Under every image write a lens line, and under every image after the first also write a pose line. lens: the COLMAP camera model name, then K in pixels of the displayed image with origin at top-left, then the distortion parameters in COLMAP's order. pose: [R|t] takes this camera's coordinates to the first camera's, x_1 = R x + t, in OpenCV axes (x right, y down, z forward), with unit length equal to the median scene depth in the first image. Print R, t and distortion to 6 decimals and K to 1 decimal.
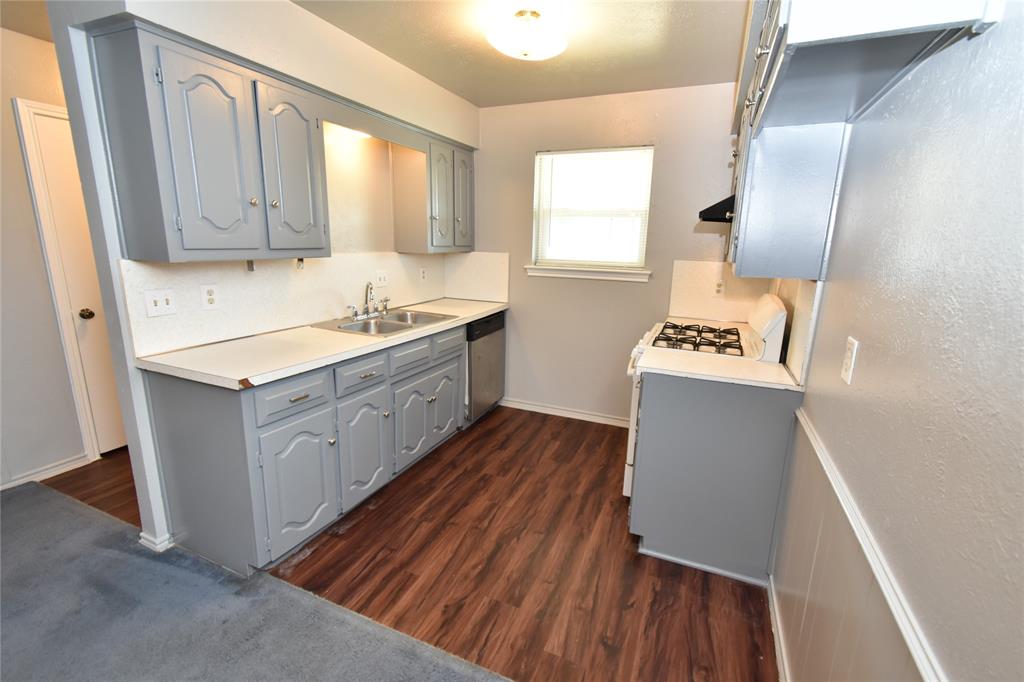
lens RADIAL K [[451.3, 0, 509.5], [0, 451.3, 341.1], [0, 0, 1]] dist [-0.000265, -0.001020]
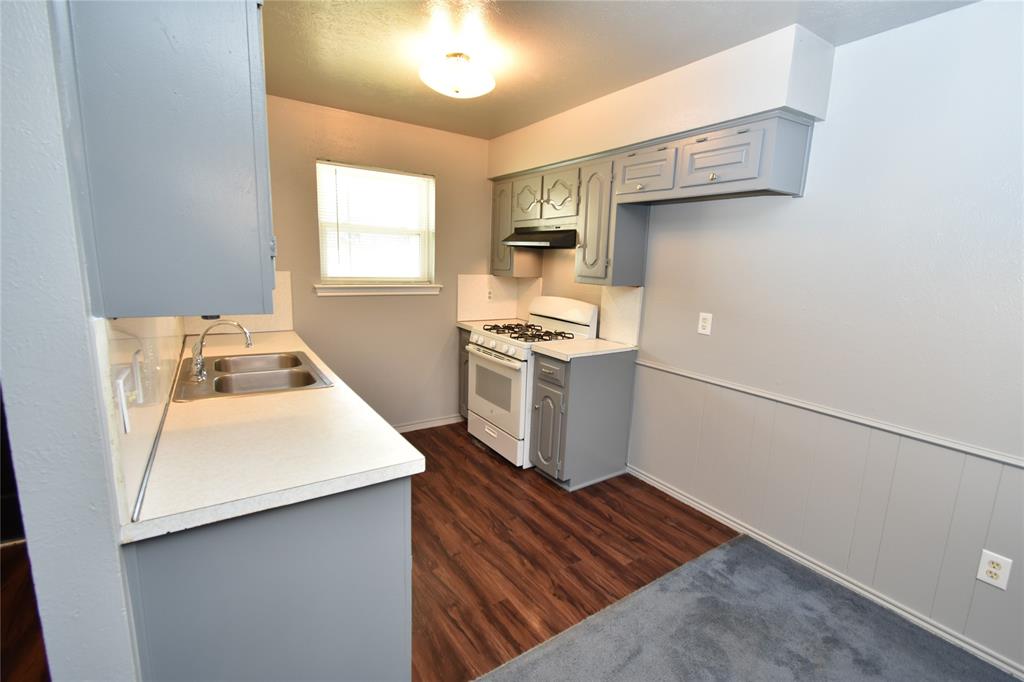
lens RADIAL K [[454.3, 0, 512.0], [0, 454.3, 341.0], [0, 0, 1]] dist [0.003081, 0.000130]
pose [[0.540107, -0.150941, 0.827950, -0.871381], [0.168348, 0.983279, 0.069438, -0.098735], [-0.824587, 0.101880, 0.556486, 0.345668]]
